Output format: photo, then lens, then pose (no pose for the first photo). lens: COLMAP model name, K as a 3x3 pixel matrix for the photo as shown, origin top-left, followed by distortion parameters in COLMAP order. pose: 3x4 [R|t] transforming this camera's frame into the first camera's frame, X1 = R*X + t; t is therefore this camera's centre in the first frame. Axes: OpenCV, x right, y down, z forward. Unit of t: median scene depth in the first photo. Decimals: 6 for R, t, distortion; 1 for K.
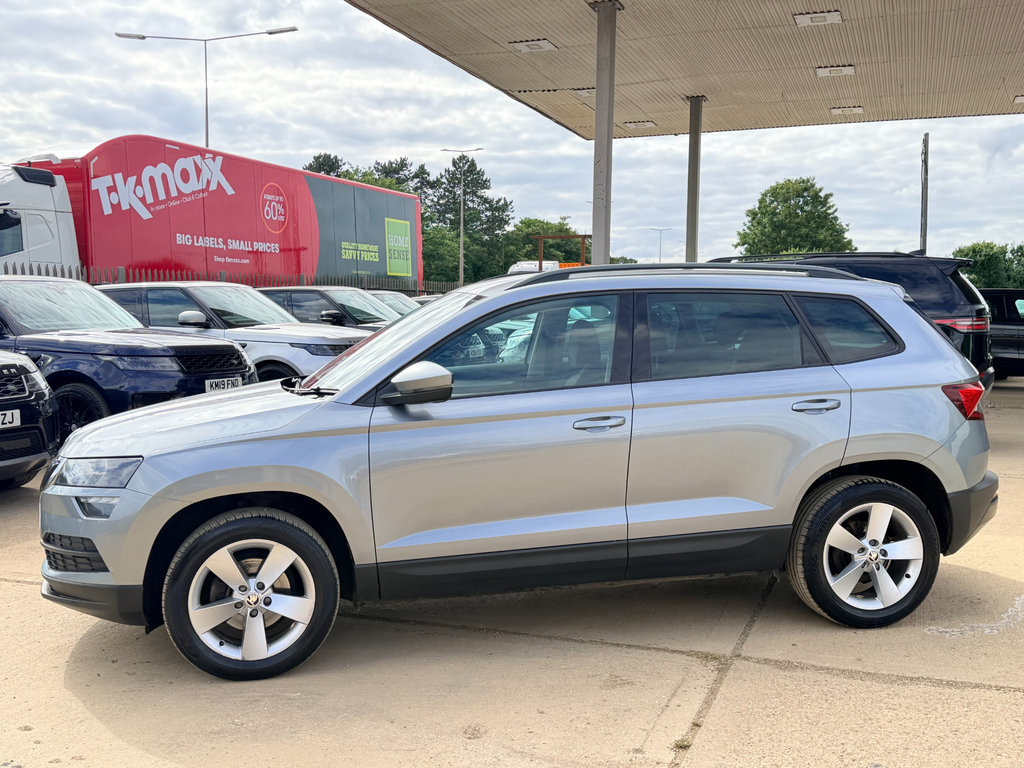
lens RADIAL K [[1075.5, 0, 509.0], [0, 1075.5, 397.0], [0, 0, 1]] dist [0.060560, 0.000000]
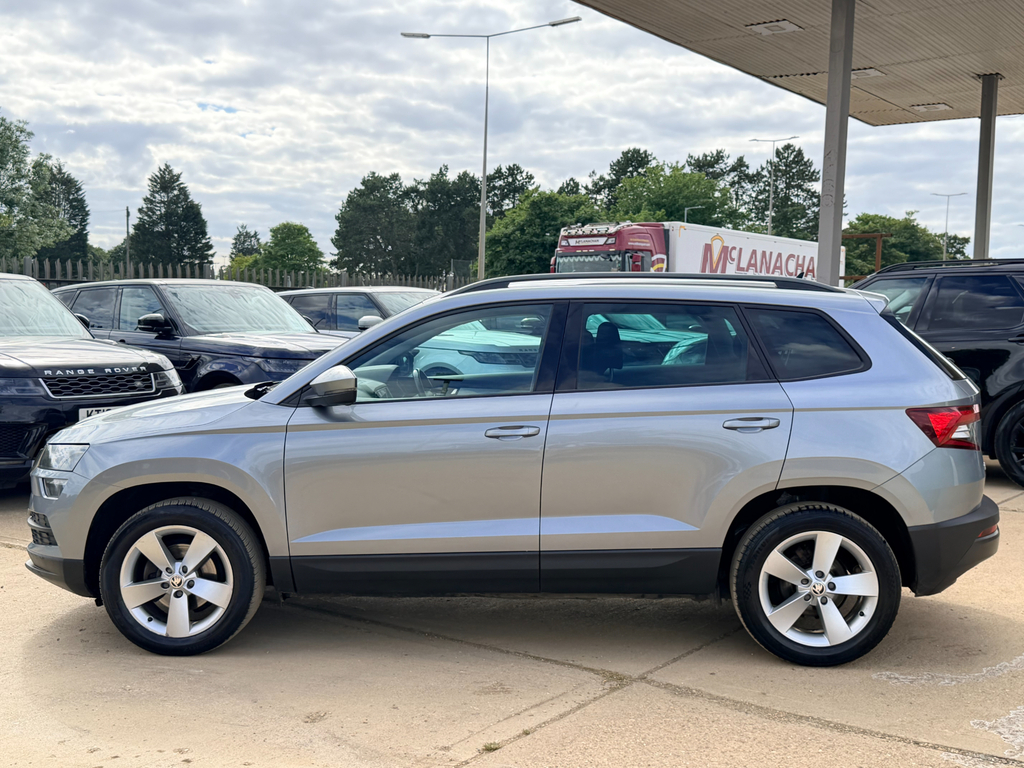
lens RADIAL K [[1181.7, 0, 515.5], [0, 1181.7, 401.4], [0, 0, 1]] dist [0.079812, 0.000000]
pose [[0.963758, 0.034216, -0.264573, 0.359398], [-0.036972, 0.999301, -0.005443, 0.001337], [0.264202, 0.015028, 0.964350, -0.056180]]
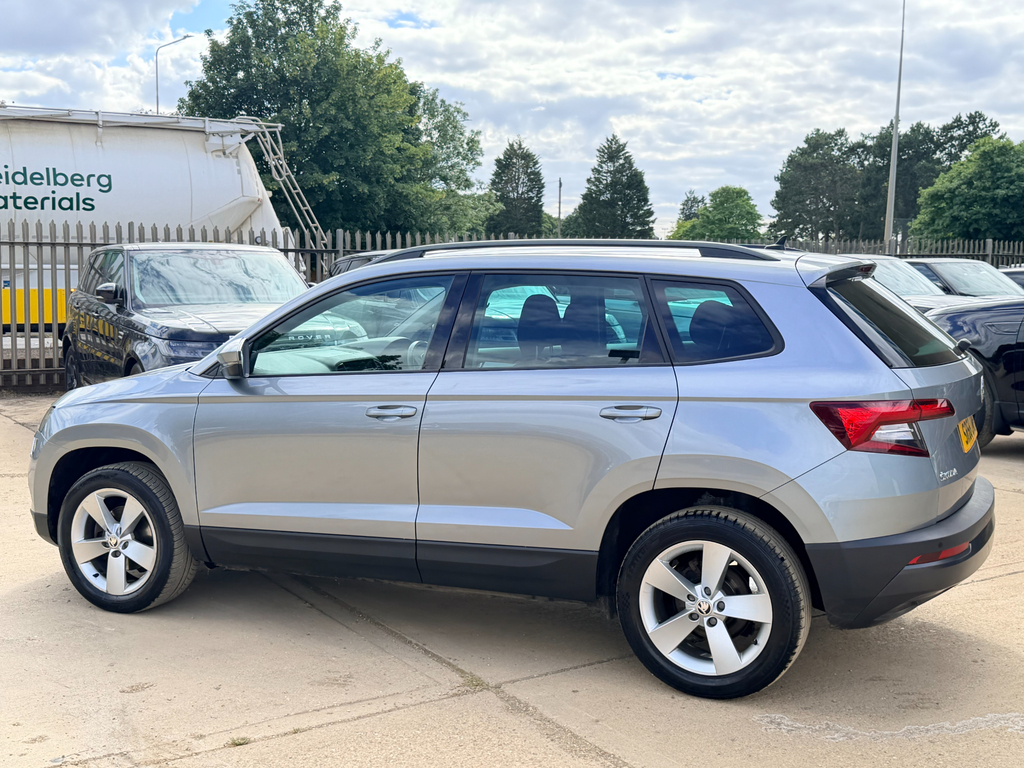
lens RADIAL K [[1181.7, 0, 513.0], [0, 1181.7, 390.7], [0, 0, 1]] dist [0.079812, 0.000000]
pose [[0.799438, 0.068603, -0.596819, 0.752312], [-0.059913, 0.997610, 0.034421, -0.034938], [0.597754, 0.008240, 0.801637, 0.221095]]
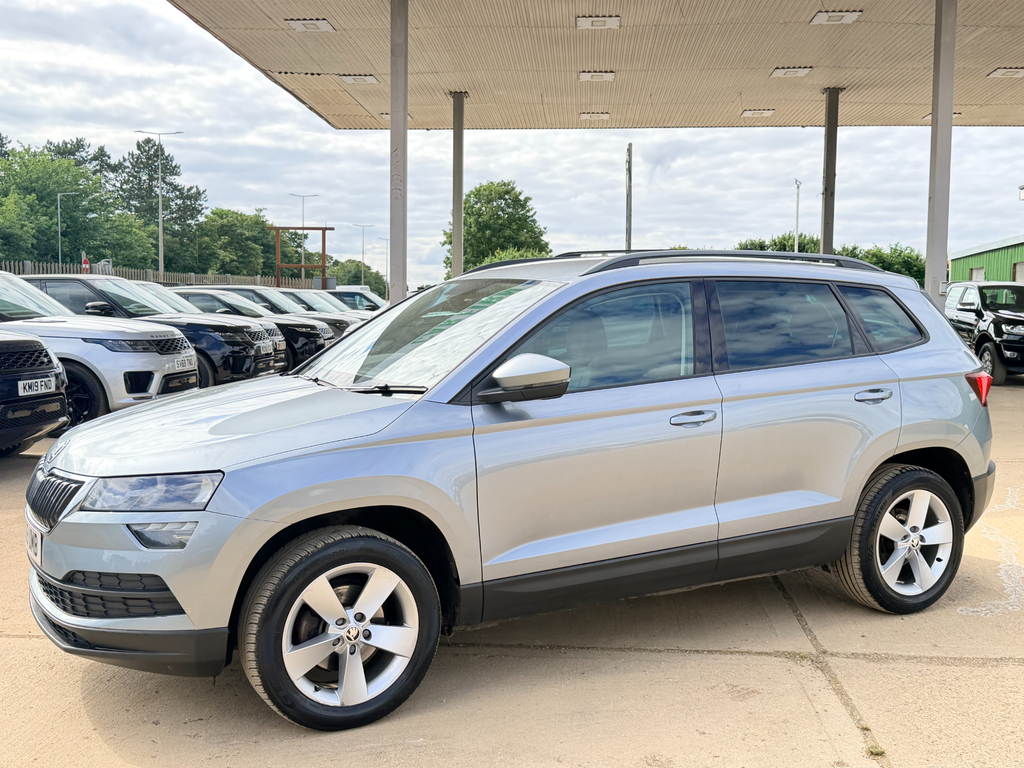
lens RADIAL K [[1075.5, 0, 515.9], [0, 1075.5, 399.6], [0, 0, 1]] dist [0.060560, 0.000000]
pose [[0.958743, -0.018138, 0.283695, -0.317137], [0.016684, 0.999832, 0.007540, -0.001464], [-0.283784, -0.002496, 0.958885, 0.133642]]
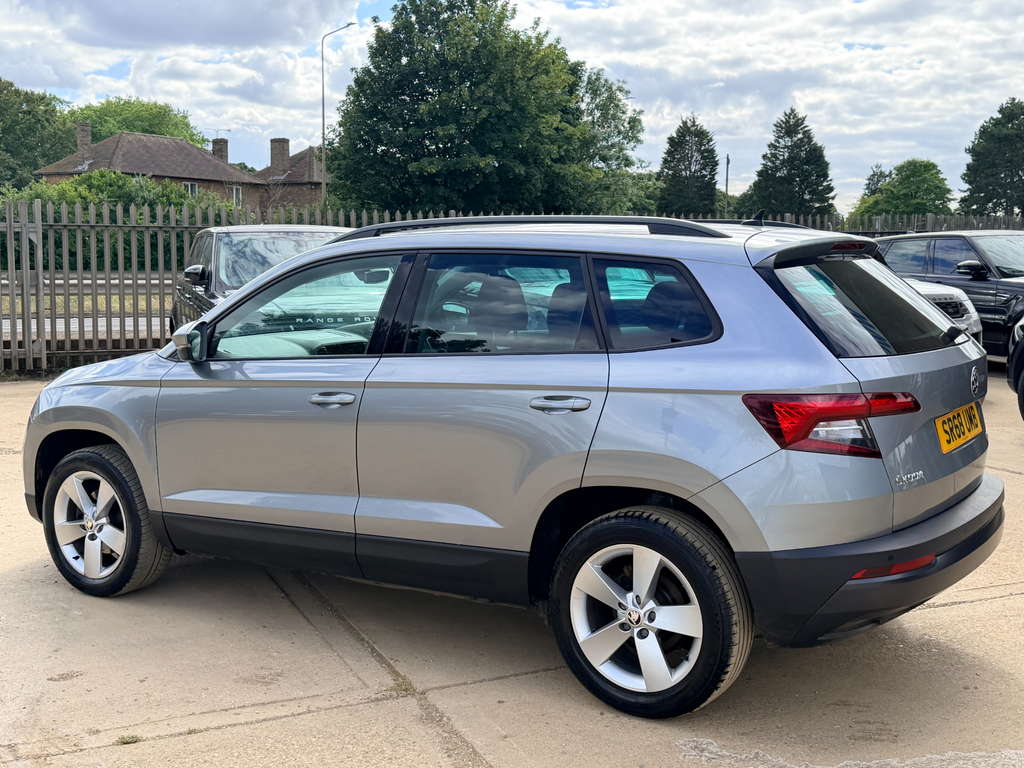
lens RADIAL K [[1181.7, 0, 517.1], [0, 1181.7, 378.8], [0, 0, 1]] dist [0.079812, 0.000000]
pose [[0.705143, 0.079907, -0.704549, 0.850707], [-0.063206, 0.996758, 0.049788, -0.049426], [0.706243, 0.009424, 0.707907, 0.388391]]
